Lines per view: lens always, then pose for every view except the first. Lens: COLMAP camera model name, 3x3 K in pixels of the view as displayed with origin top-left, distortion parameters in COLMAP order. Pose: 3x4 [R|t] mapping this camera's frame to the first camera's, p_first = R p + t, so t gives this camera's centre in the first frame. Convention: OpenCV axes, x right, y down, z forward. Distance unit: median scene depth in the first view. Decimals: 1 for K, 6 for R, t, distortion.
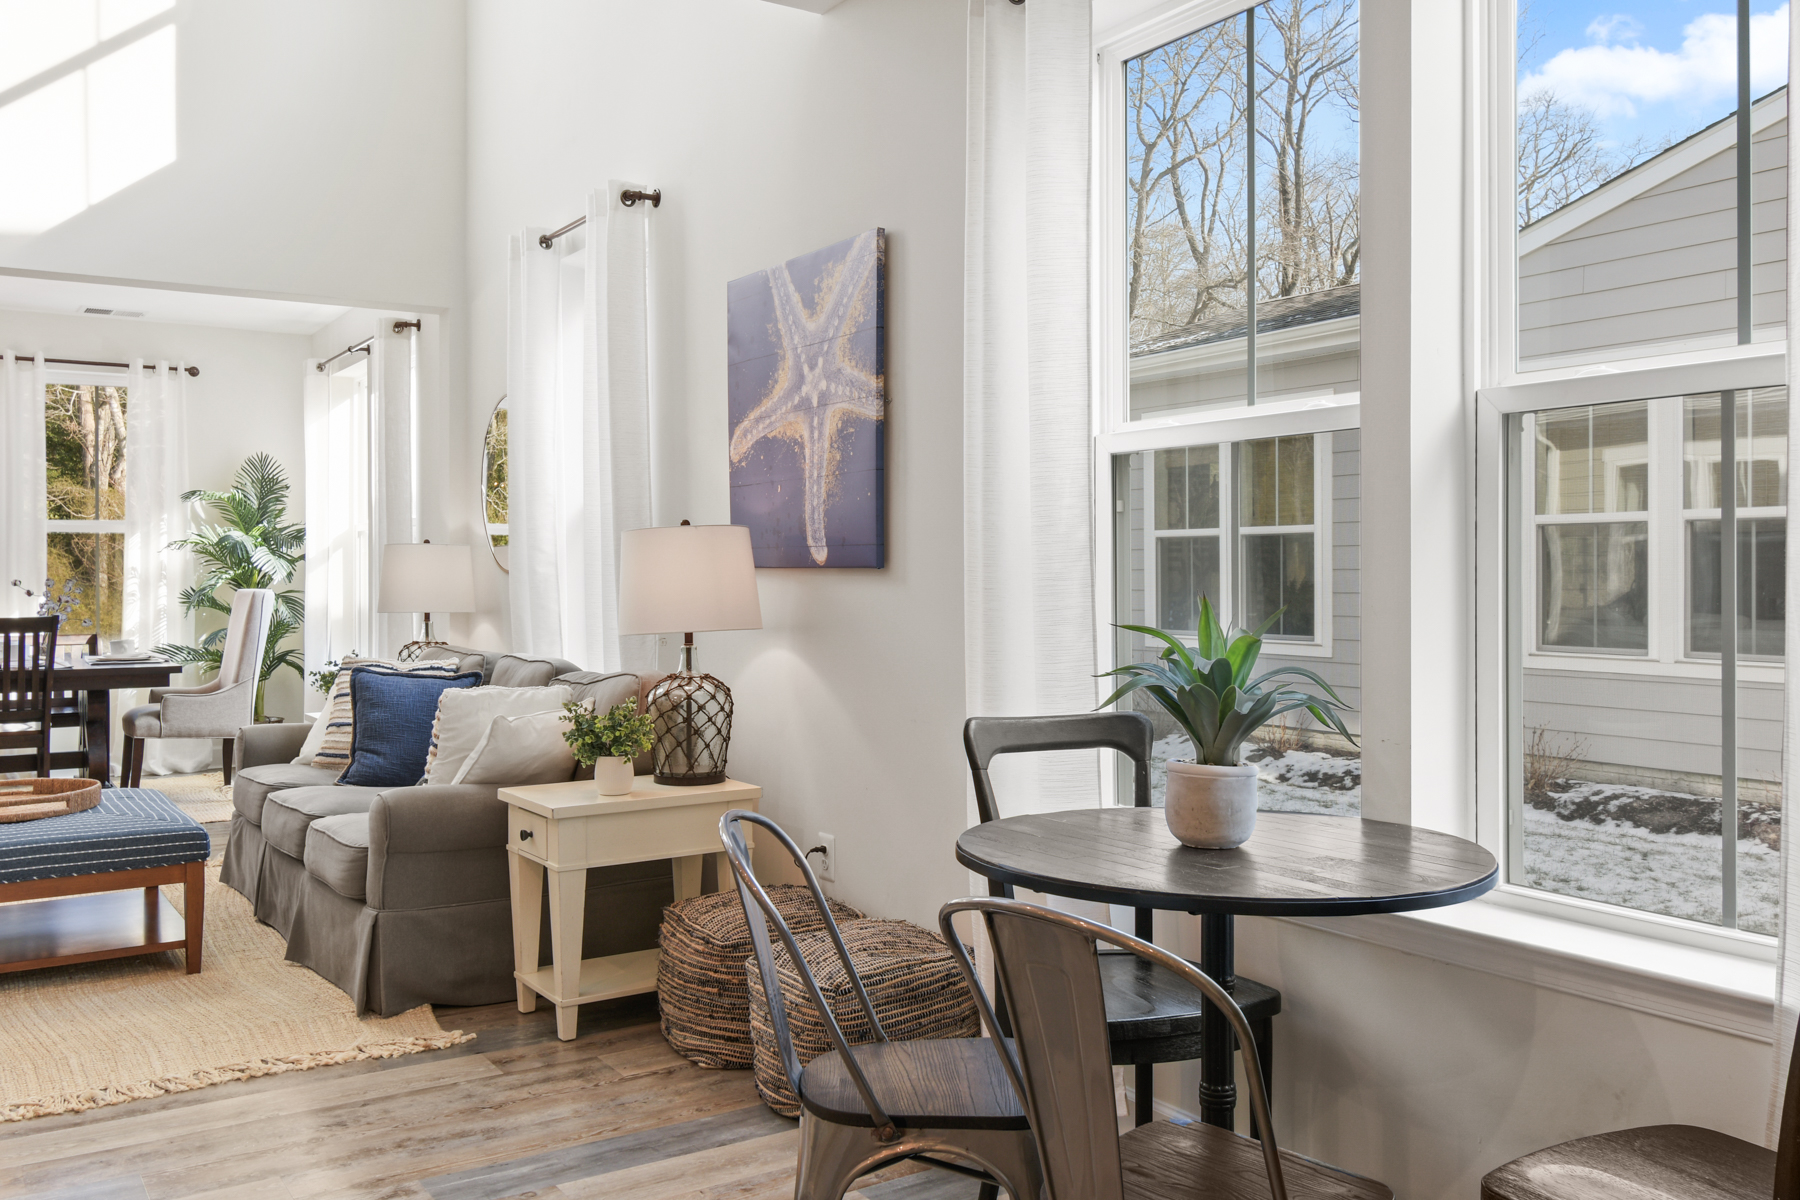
lens RADIAL K [[1495.5, 0, 895.6], [0, 1495.5, 579.2], [0, 0, 1]] dist [-0.009175, 0.001978]
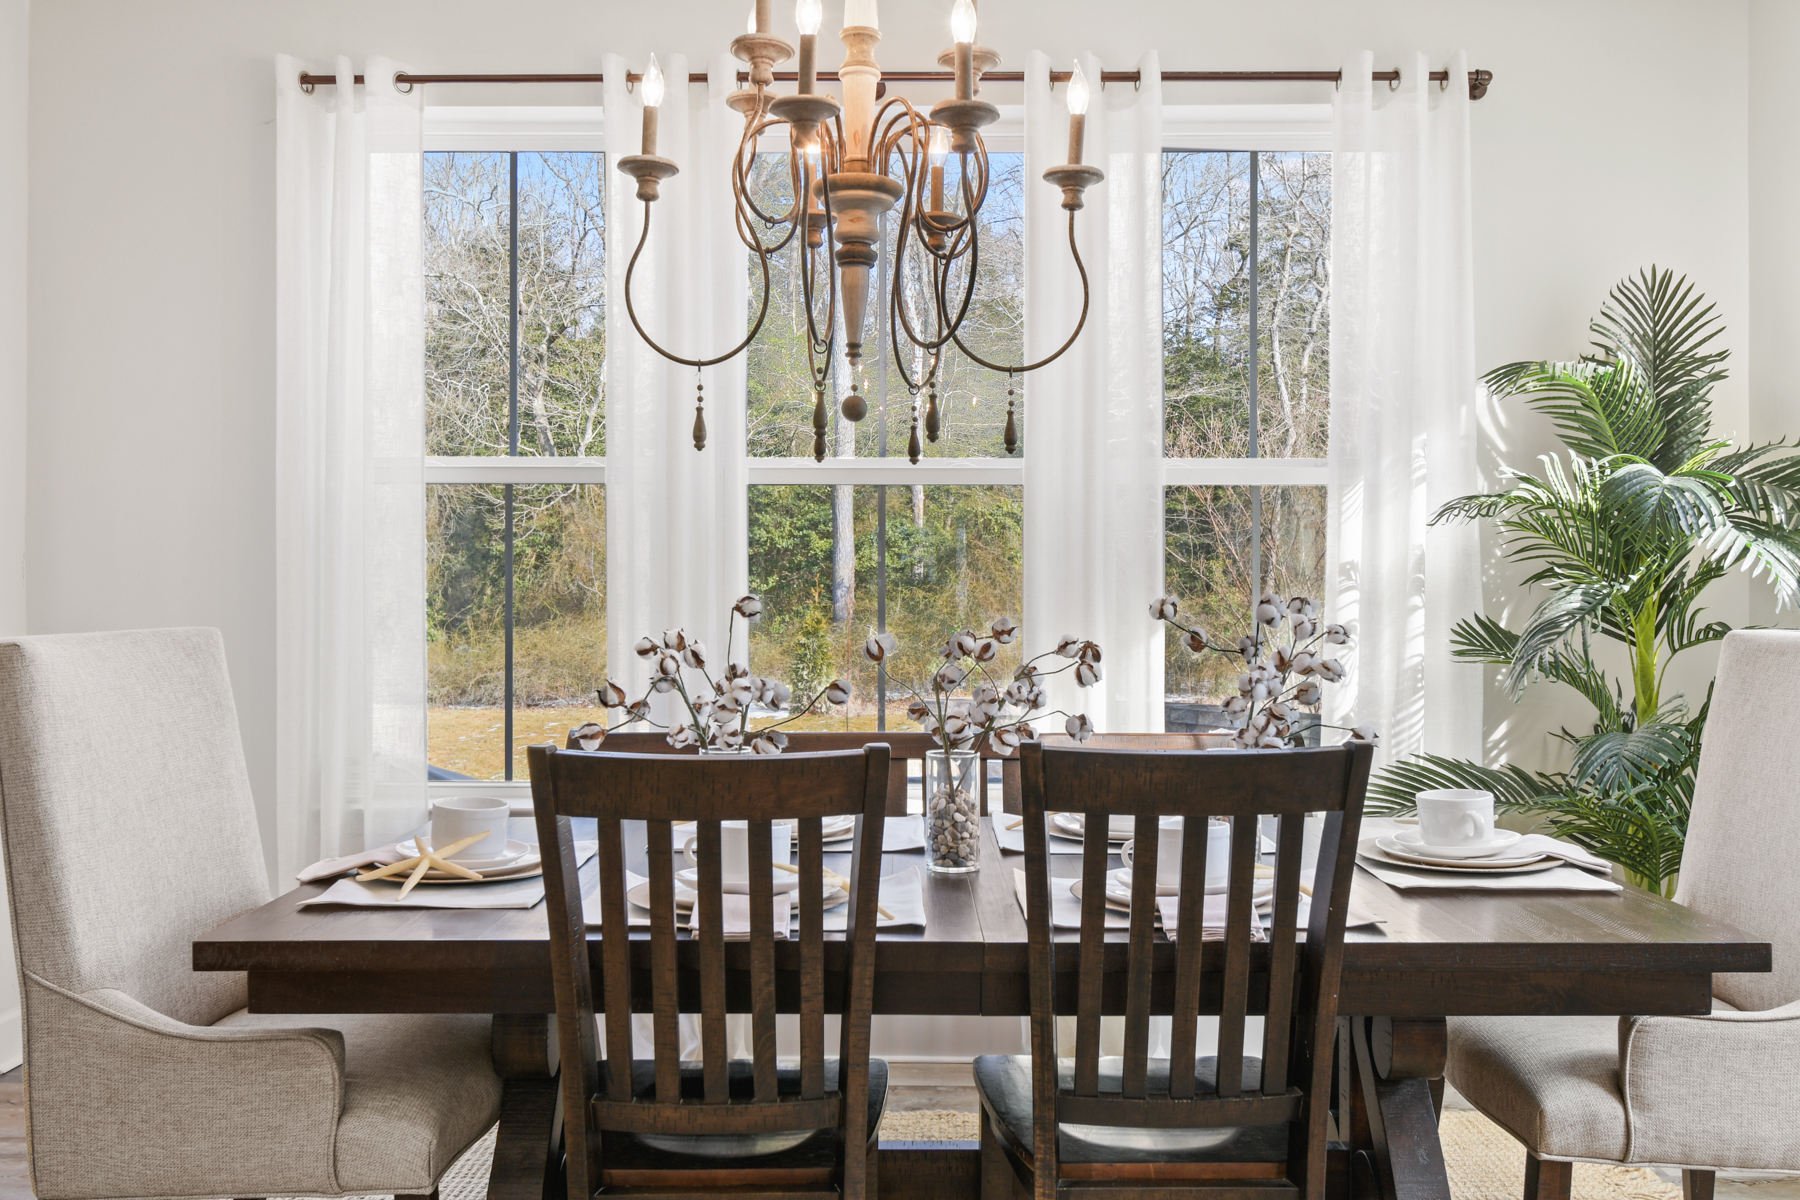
lens RADIAL K [[1495.5, 0, 894.3], [0, 1495.5, 586.9], [0, 0, 1]] dist [-0.009175, 0.001978]
pose [[0.828576, 0.002691, -0.559870, -0.754706], [-0.001900, 0.999996, 0.001994, -0.005196], [0.559873, -0.000589, 0.828578, 1.155904]]
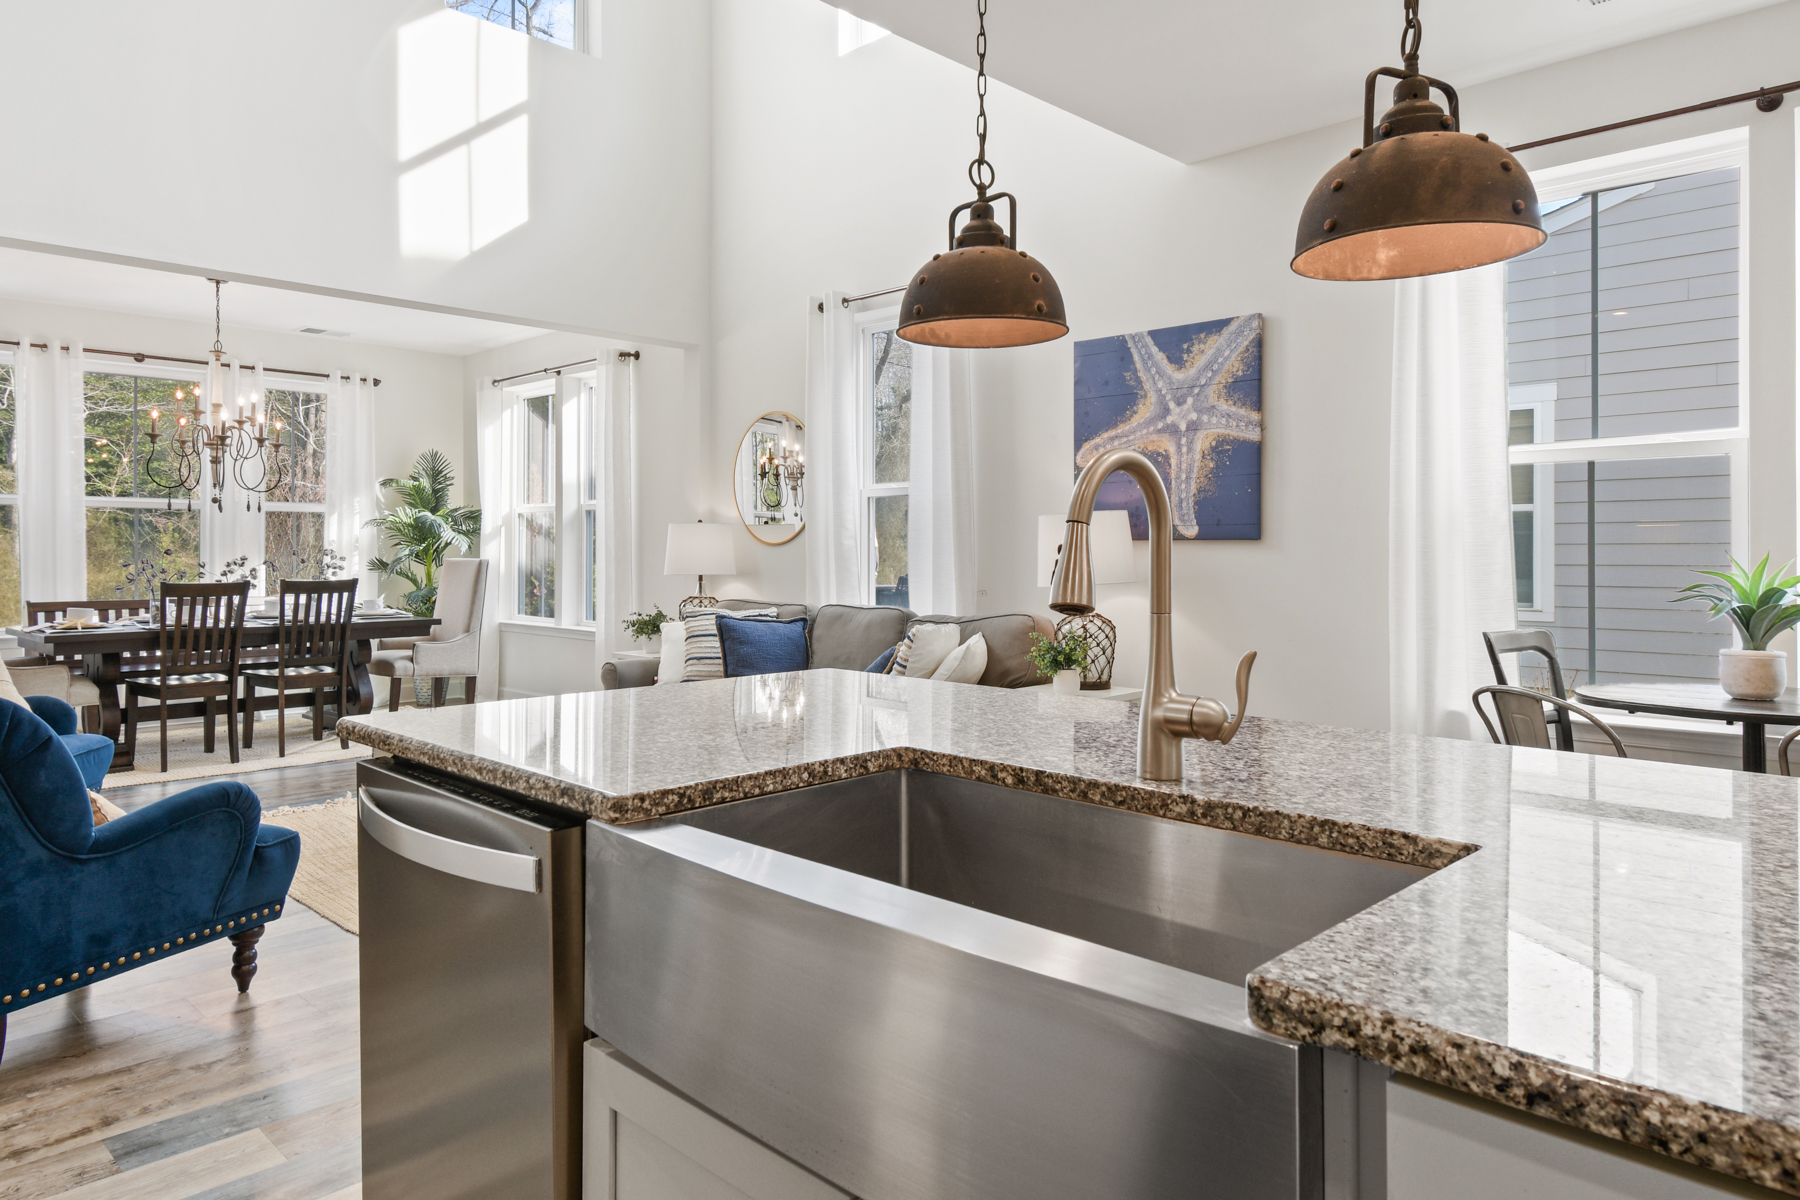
lens RADIAL K [[1136.1, 0, 907.8], [0, 1136.1, 550.1], [0, 0, 1]] dist [0.003075, -0.006677]
pose [[0.974432, 0.002318, 0.224672, -0.510438], [-0.001170, 0.999986, -0.005242, 0.007872], [-0.224680, 0.004845, 0.974420, -0.028903]]
